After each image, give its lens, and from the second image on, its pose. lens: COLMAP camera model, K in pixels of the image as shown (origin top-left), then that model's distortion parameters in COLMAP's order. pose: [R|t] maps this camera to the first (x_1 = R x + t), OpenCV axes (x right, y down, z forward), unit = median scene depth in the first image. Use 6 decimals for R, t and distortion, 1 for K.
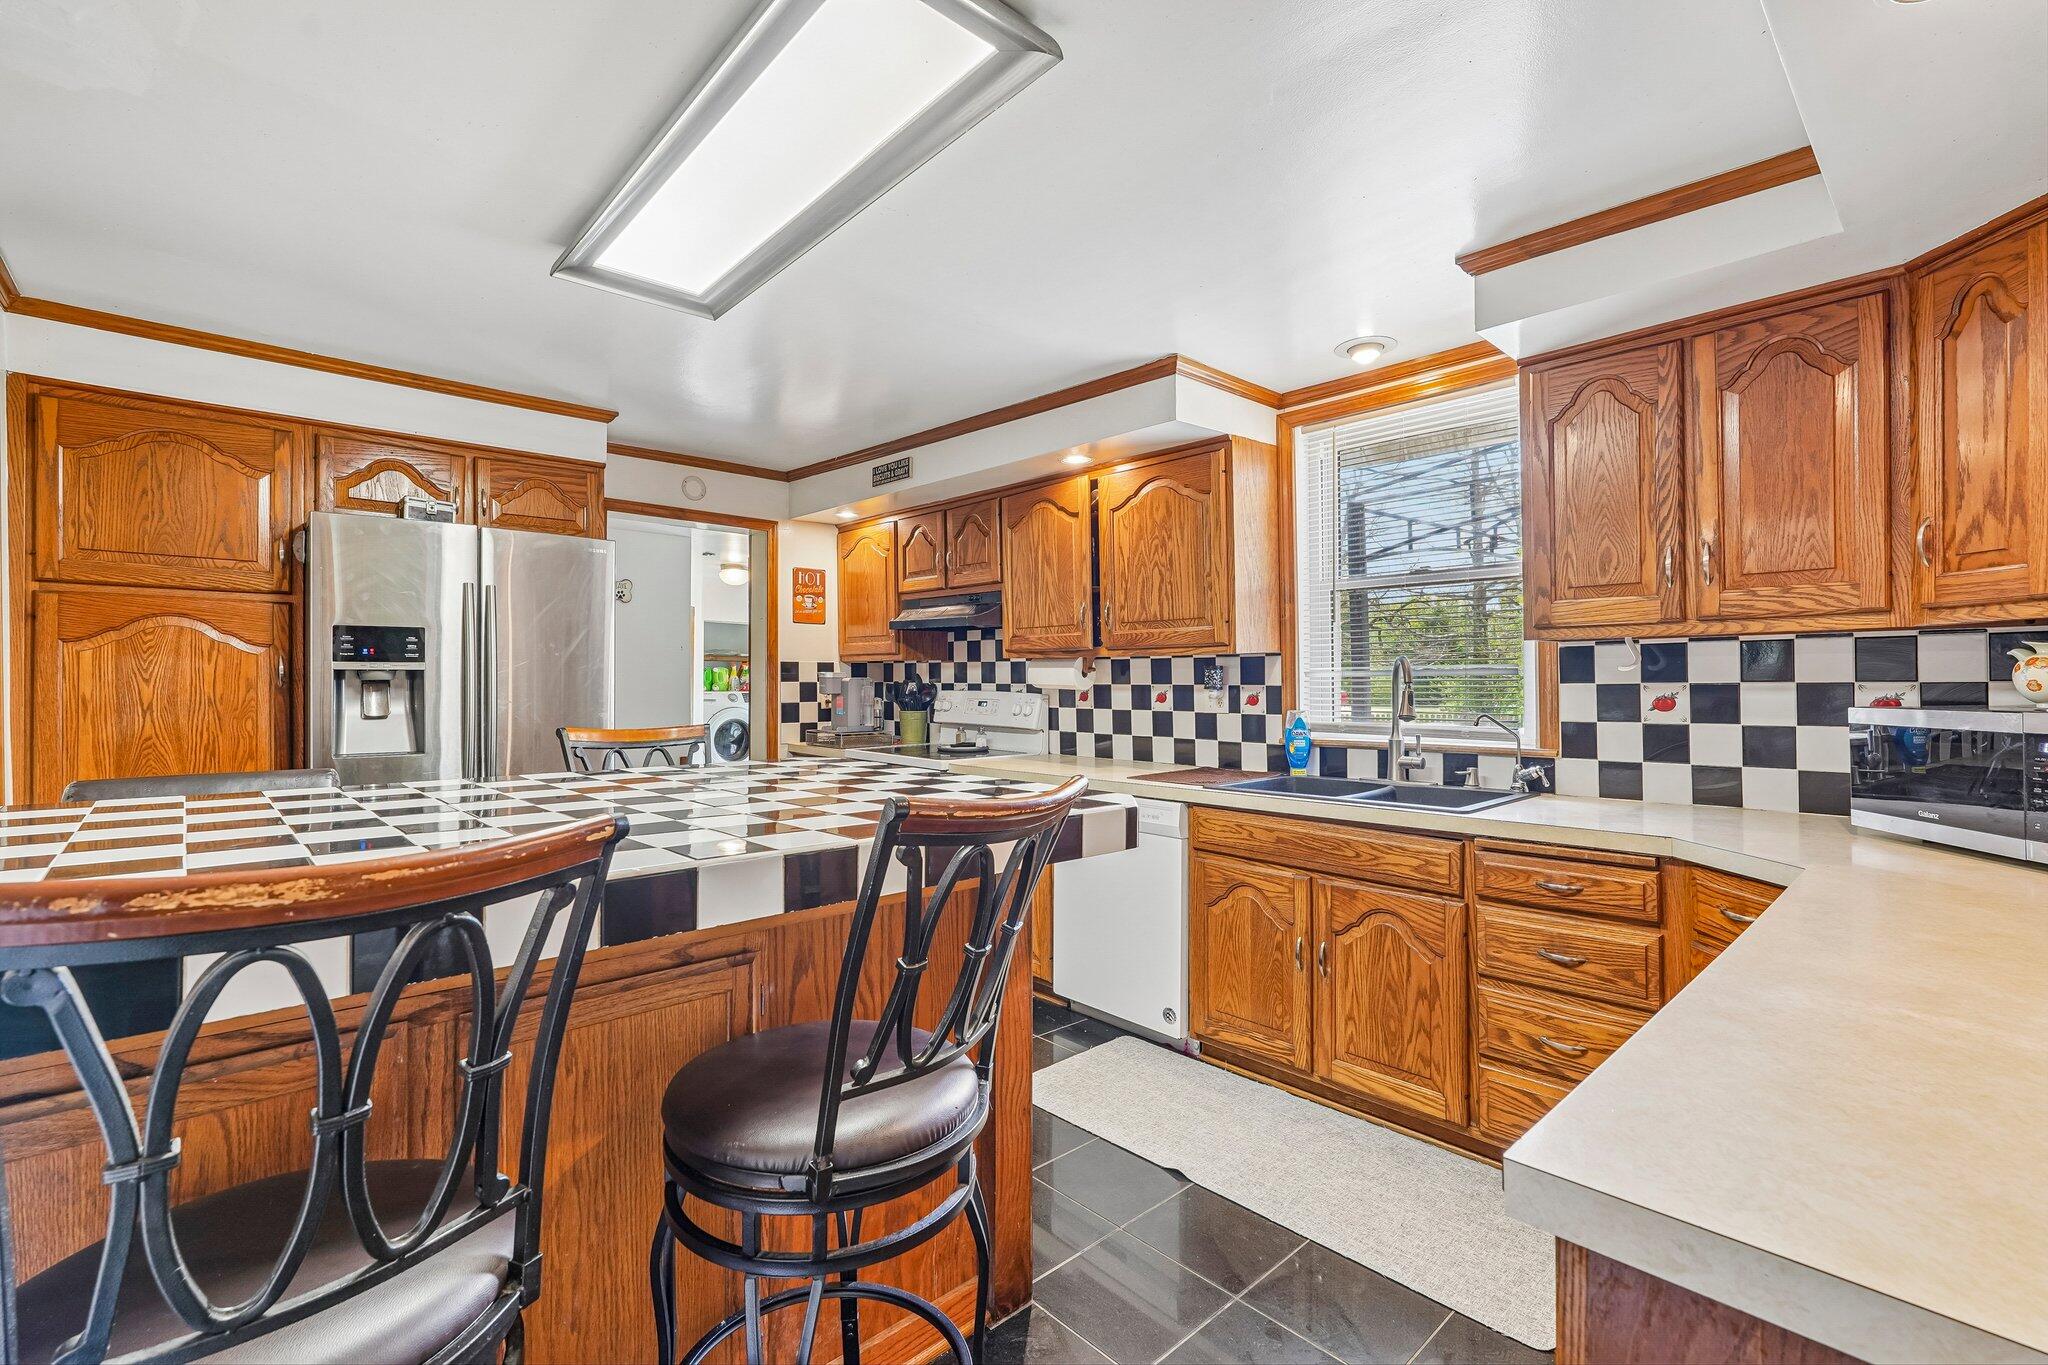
lens RADIAL K [[902.1, 0, 1024.9], [0, 902.1, 674.1], [0, 0, 1]] dist [-0.016014, 0.007784]
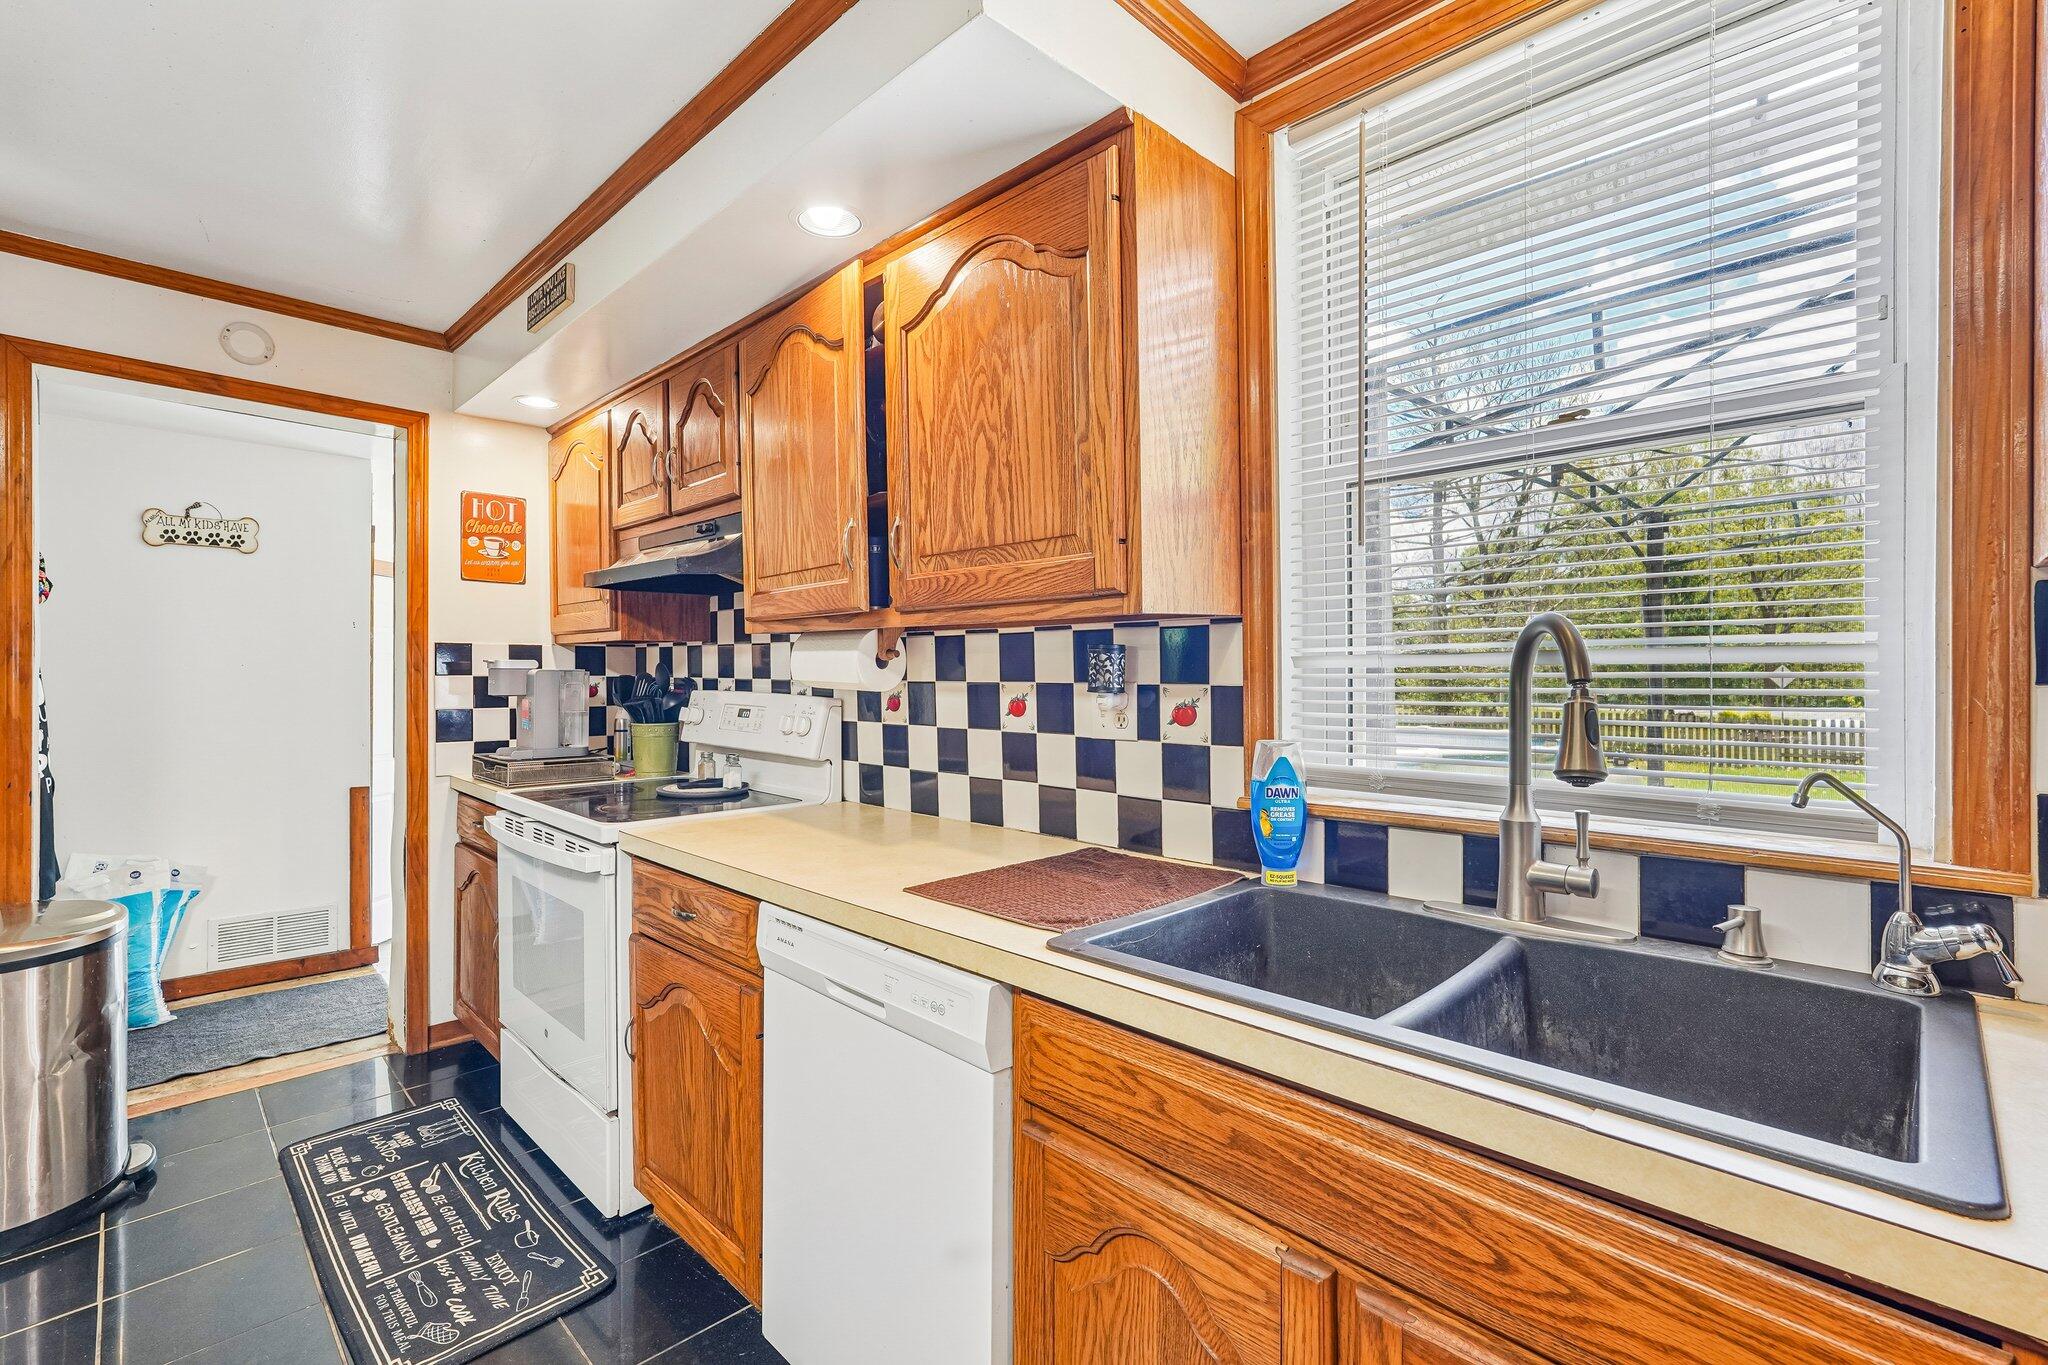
lens RADIAL K [[902.1, 0, 1026.7], [0, 902.1, 676.5], [0, 0, 1]] dist [-0.016014, 0.007784]
pose [[0.998818, 0.002293, 0.048556, 0.142822], [-0.002690, 0.999963, 0.008120, 0.004281], [-0.048536, -0.008241, 0.998787, 0.512982]]
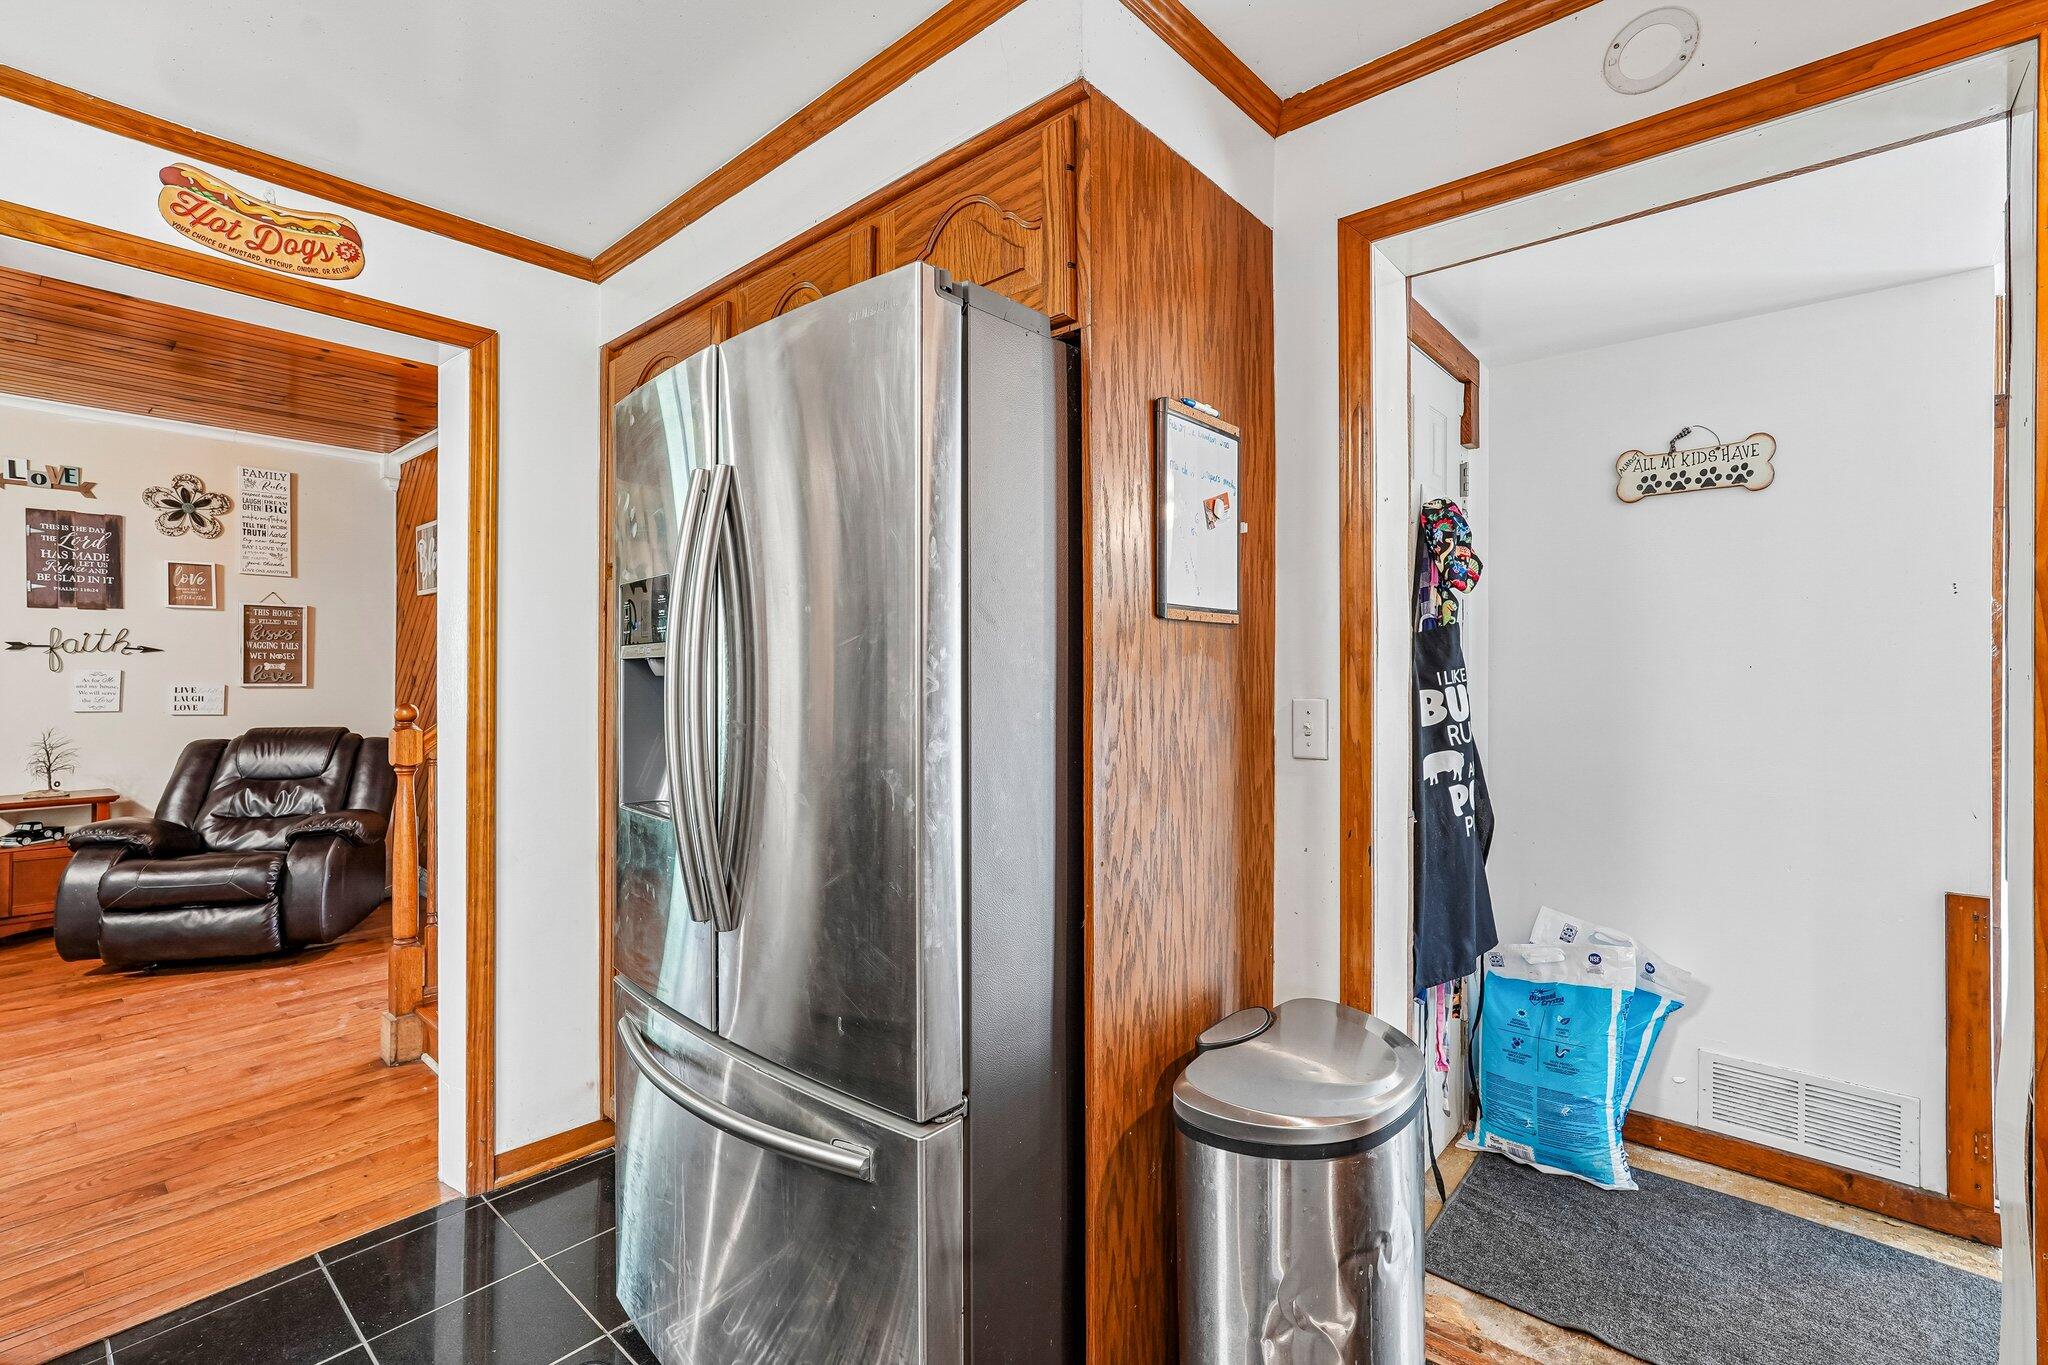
lens RADIAL K [[902.1, 0, 1014.6], [0, 902.1, 679.1], [0, 0, 1]] dist [-0.016014, 0.007784]
pose [[0.110006, 0.000189, -0.993931, -0.115459], [0.005658, 0.999984, 0.000816, 0.007393], [0.993915, -0.005714, 0.110003, 0.977402]]
